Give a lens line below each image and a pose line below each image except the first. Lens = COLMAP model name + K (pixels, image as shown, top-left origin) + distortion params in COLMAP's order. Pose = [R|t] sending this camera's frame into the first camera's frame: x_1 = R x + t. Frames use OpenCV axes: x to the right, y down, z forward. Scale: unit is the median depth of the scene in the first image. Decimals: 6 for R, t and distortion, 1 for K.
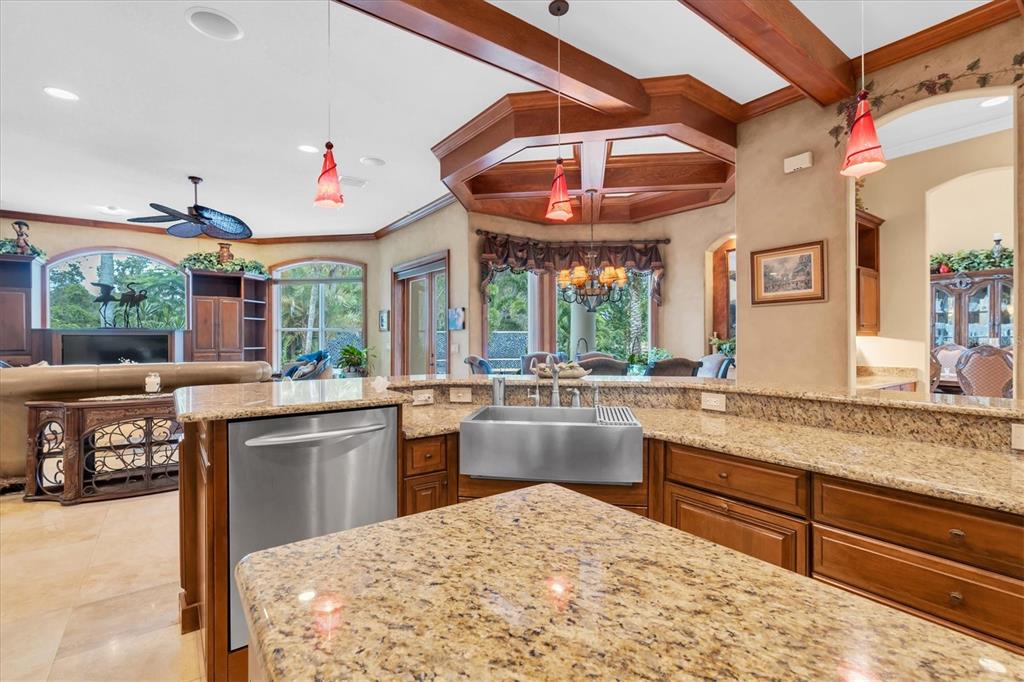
lens RADIAL K [[467.0, 0, 506.8], [0, 467.0, 338.5], [0, 0, 1]] dist [0.001003, 0.000327]
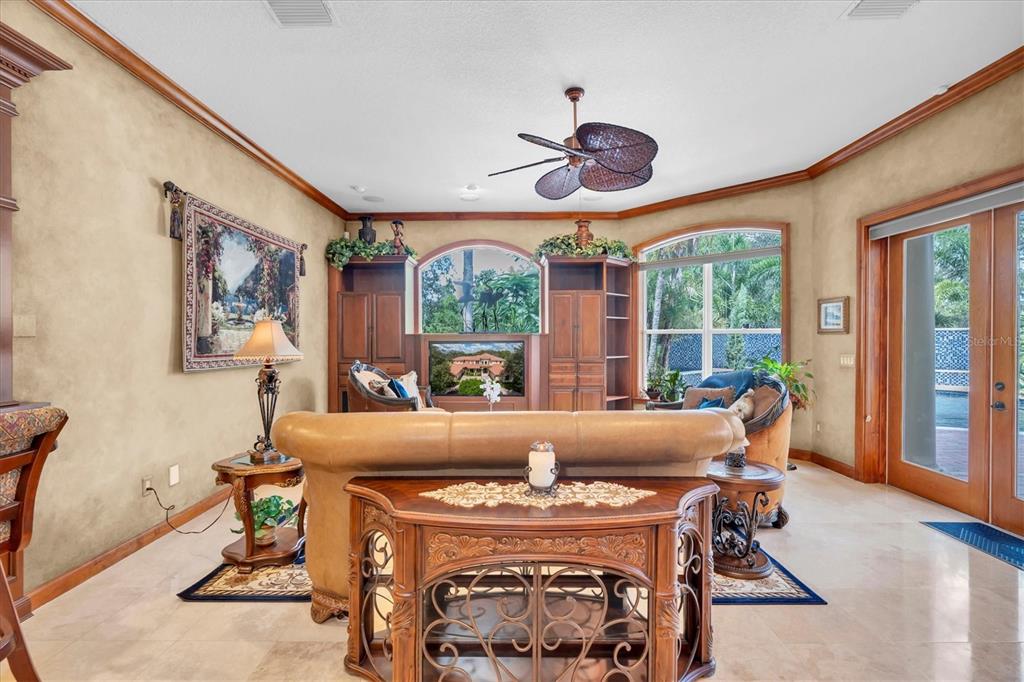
lens RADIAL K [[467.0, 0, 511.0], [0, 467.0, 339.0], [0, 0, 1]] dist [0.001003, 0.000327]
pose [[0.815059, 0.000890, -0.579378, -0.261098], [0.002898, 0.999980, 0.005613, -0.013850], [0.579371, -0.006254, 0.815040, 0.309714]]
